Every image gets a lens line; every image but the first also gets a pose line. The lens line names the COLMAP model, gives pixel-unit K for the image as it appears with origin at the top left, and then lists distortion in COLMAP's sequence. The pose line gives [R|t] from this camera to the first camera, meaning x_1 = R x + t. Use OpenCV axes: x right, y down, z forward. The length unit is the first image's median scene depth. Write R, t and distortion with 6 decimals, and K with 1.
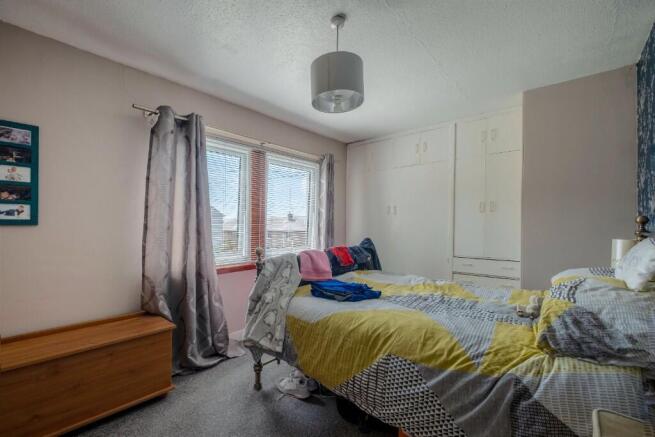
lens RADIAL K [[293.8, 0, 312.3], [0, 293.8, 229.9], [0, 0, 1]] dist [-0.004977, 0.001544]
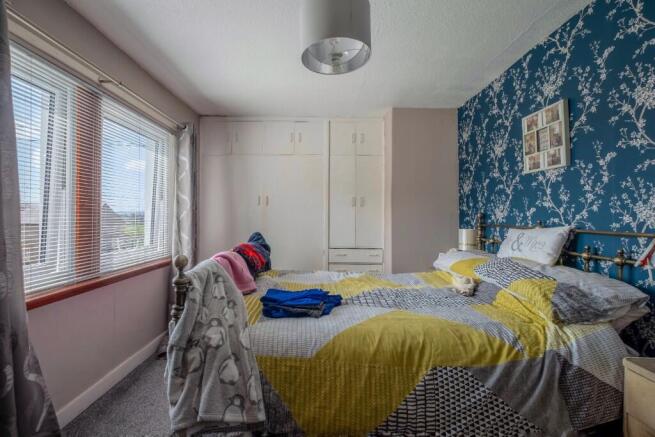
lens RADIAL K [[293.8, 0, 326.2], [0, 293.8, 220.6], [0, 0, 1]] dist [-0.004977, 0.001544]
pose [[0.732781, -0.001089, 0.680464, -0.413859], [0.002820, 0.999995, -0.001437, -0.008841], [-0.680459, 0.002972, 0.732780, 0.423065]]
